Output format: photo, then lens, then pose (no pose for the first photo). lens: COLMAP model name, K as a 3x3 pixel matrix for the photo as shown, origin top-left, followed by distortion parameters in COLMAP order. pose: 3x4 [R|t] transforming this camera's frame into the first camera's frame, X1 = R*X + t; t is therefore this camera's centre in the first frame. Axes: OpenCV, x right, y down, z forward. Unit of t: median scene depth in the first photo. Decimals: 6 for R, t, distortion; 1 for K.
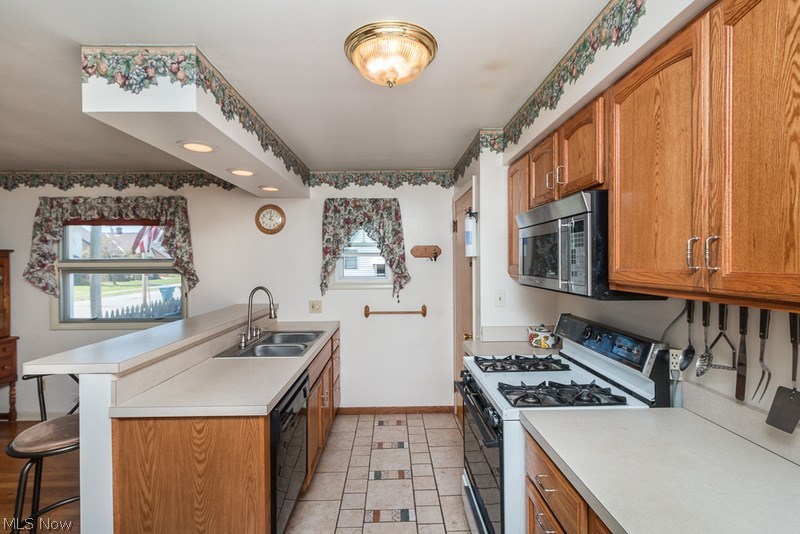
lens RADIAL K [[369.6, 0, 400.5], [0, 369.6, 266.7], [0, 0, 1]] dist [0.000394, 0.002347]
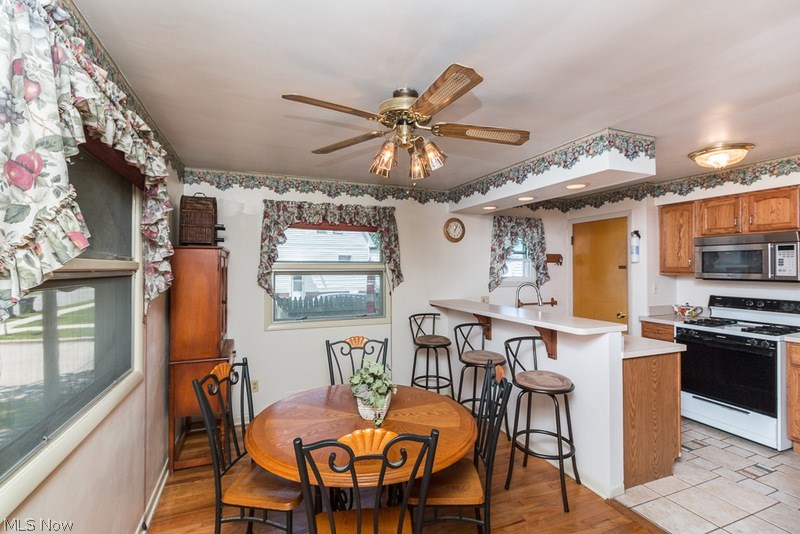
lens RADIAL K [[369.6, 0, 395.6], [0, 369.6, 263.2], [0, 0, 1]] dist [0.000394, 0.002347]
pose [[0.933975, 0.009974, 0.357200, -0.989696], [0.001556, 0.999487, -0.031977, 0.019304], [-0.357336, 0.030421, 0.933480, -0.068978]]
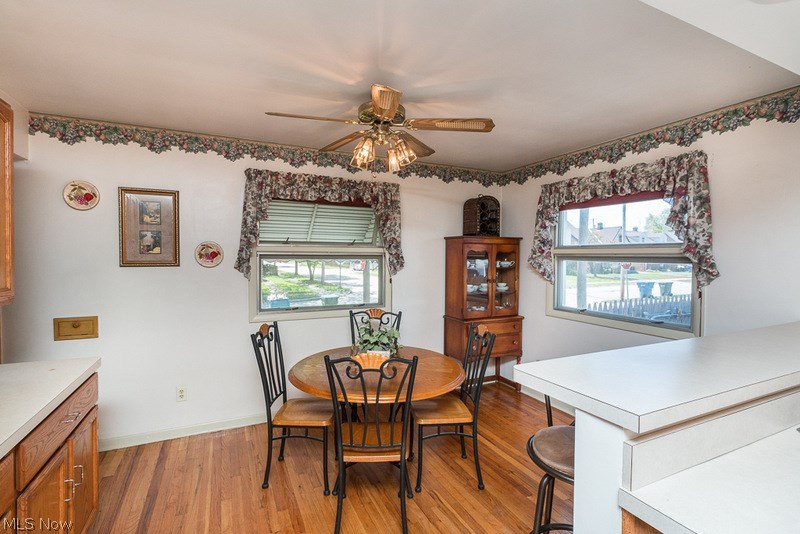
lens RADIAL K [[369.6, 0, 400.2], [0, 369.6, 262.0], [0, 0, 1]] dist [0.000394, 0.002347]
pose [[0.416263, 0.023905, -0.908930, -0.194410], [-0.023605, 0.999602, 0.015480, 0.018592], [0.908938, 0.015011, 0.416661, 0.212477]]
